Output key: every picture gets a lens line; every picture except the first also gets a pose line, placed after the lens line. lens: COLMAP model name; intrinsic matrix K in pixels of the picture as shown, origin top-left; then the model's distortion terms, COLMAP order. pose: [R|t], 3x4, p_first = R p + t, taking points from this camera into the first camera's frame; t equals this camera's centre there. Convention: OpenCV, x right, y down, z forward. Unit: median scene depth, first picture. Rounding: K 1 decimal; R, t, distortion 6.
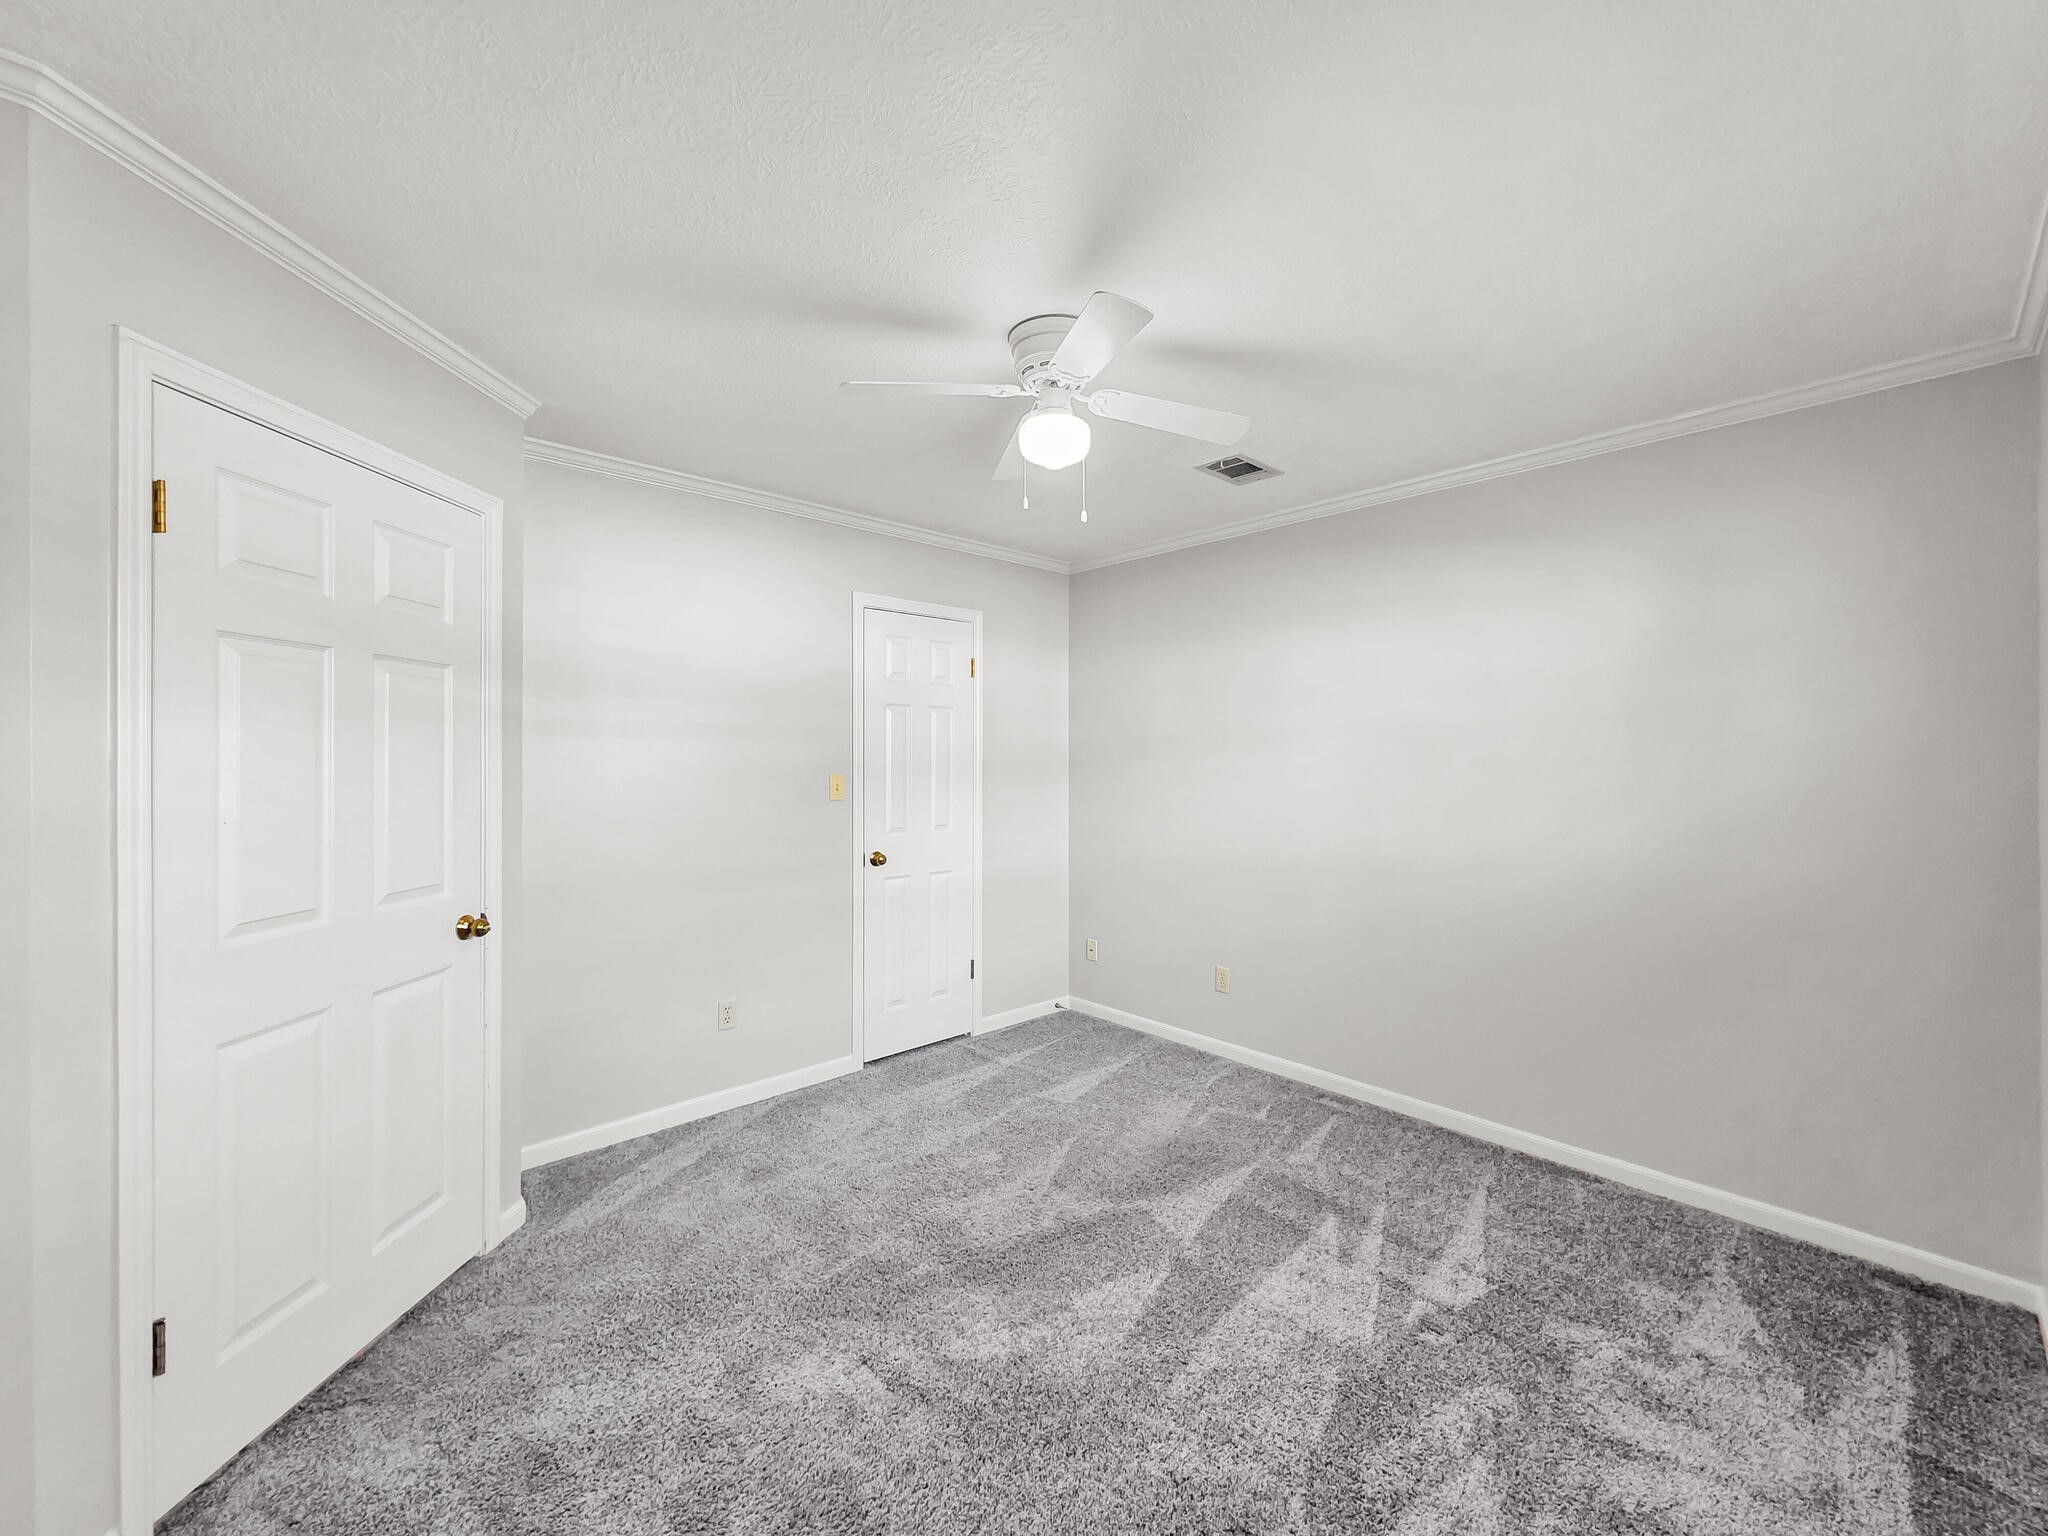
lens RADIAL K [[820.2, 0, 1029.1], [0, 820.2, 761.9], [0, 0, 1]] dist [0.001745, 0.000089]
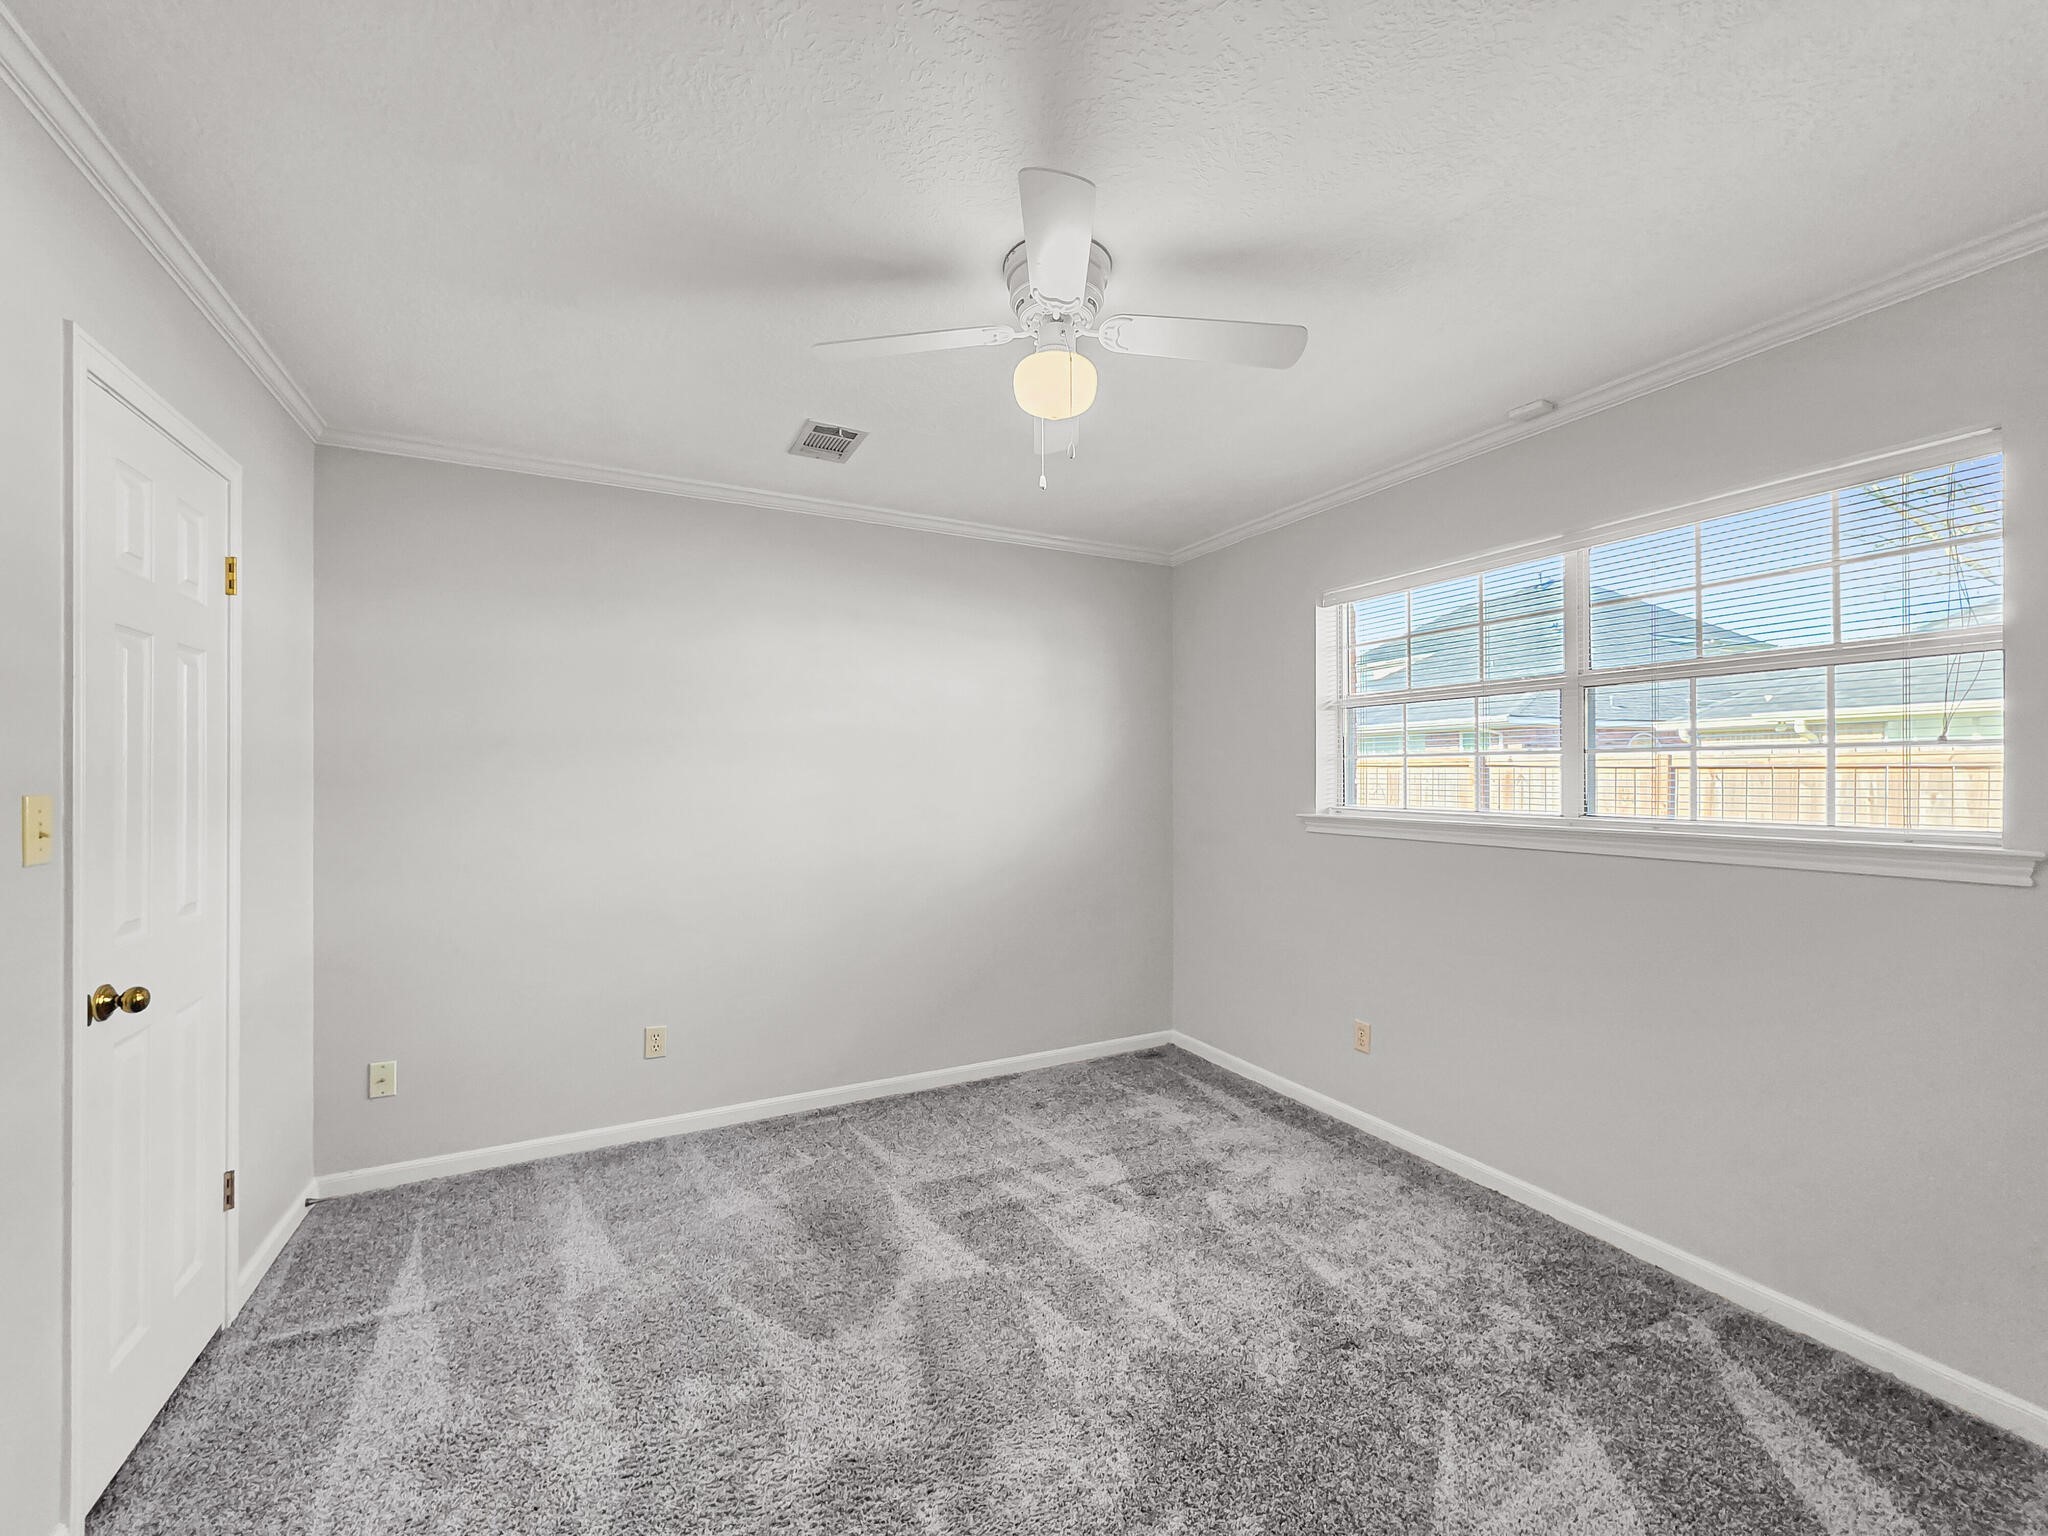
lens RADIAL K [[820.2, 0, 1029.1], [0, 820.2, 761.9], [0, 0, 1]] dist [0.001745, 0.000089]
pose [[0.276982, 0.016988, 0.960725, -0.600370], [0.009399, 0.999748, -0.020388, 0.018613], [-0.960829, 0.014676, 0.276753, 0.586835]]
